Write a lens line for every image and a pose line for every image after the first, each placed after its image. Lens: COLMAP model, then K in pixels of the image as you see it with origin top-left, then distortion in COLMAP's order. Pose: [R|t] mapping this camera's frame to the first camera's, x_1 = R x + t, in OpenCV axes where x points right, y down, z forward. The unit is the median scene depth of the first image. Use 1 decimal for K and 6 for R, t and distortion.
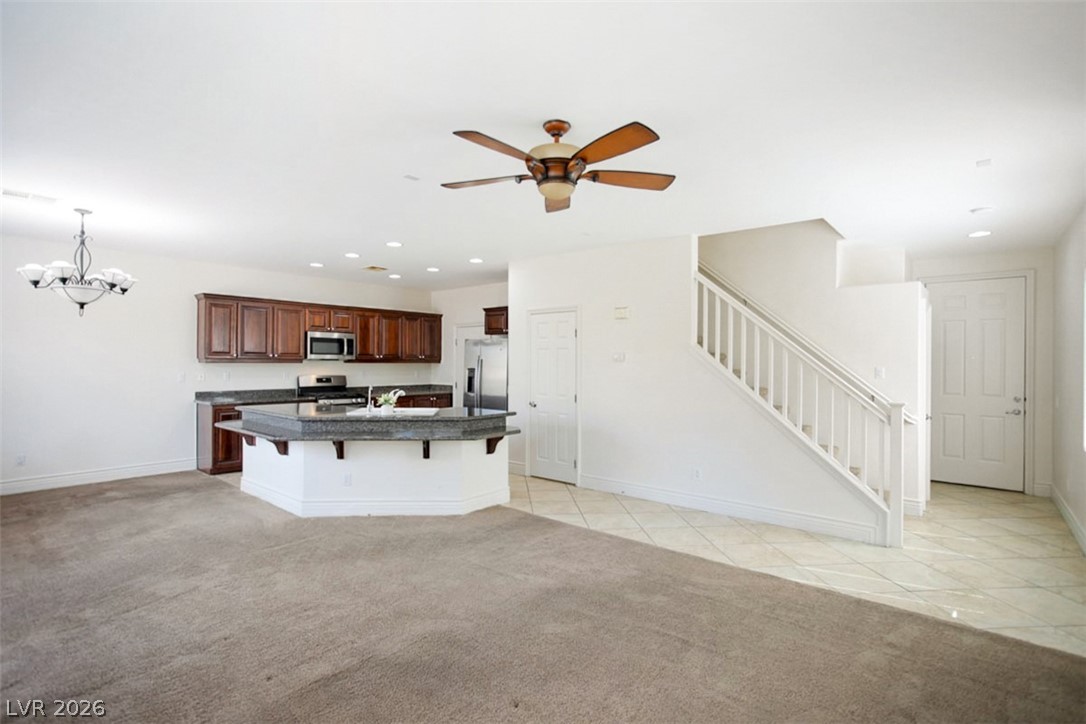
lens RADIAL K [[527.2, 0, 541.8], [0, 527.2, 359.9], [0, 0, 1]] dist [-0.014133, 0.011513]
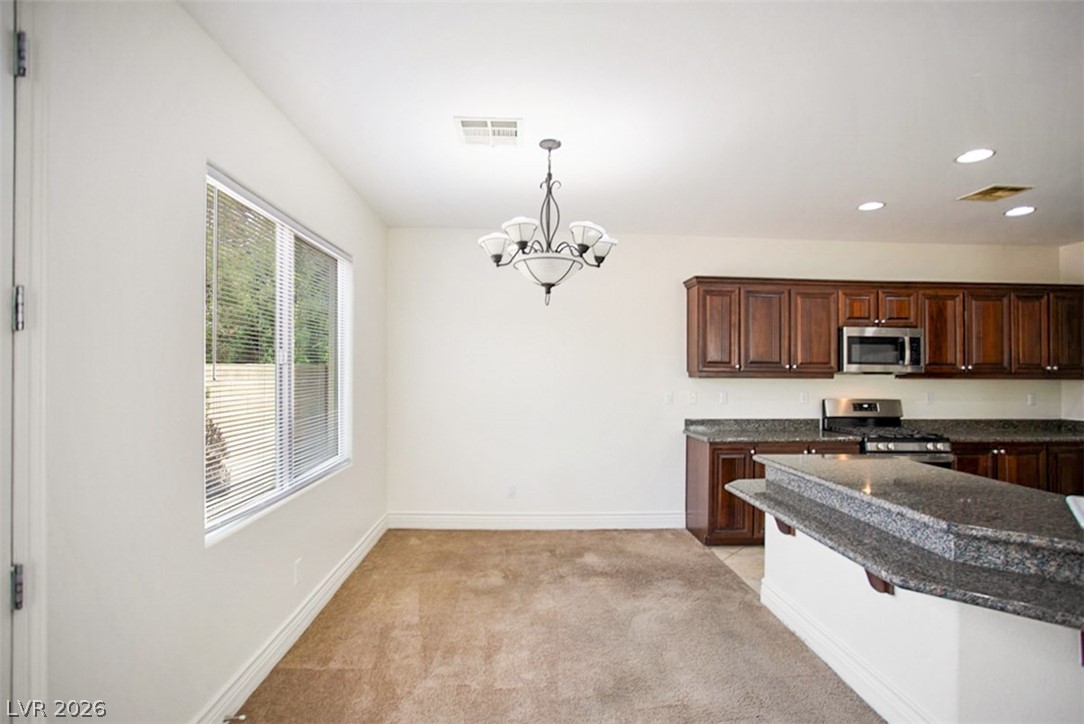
lens RADIAL K [[526.3, 0, 568.7], [0, 526.3, 370.5], [0, 0, 1]] dist [-0.014133, 0.011513]
pose [[0.725044, -0.001747, -0.688700, -0.266803], [-0.001381, 0.999991, -0.003990, -0.000648], [0.688701, 0.003844, 0.725035, 0.354365]]
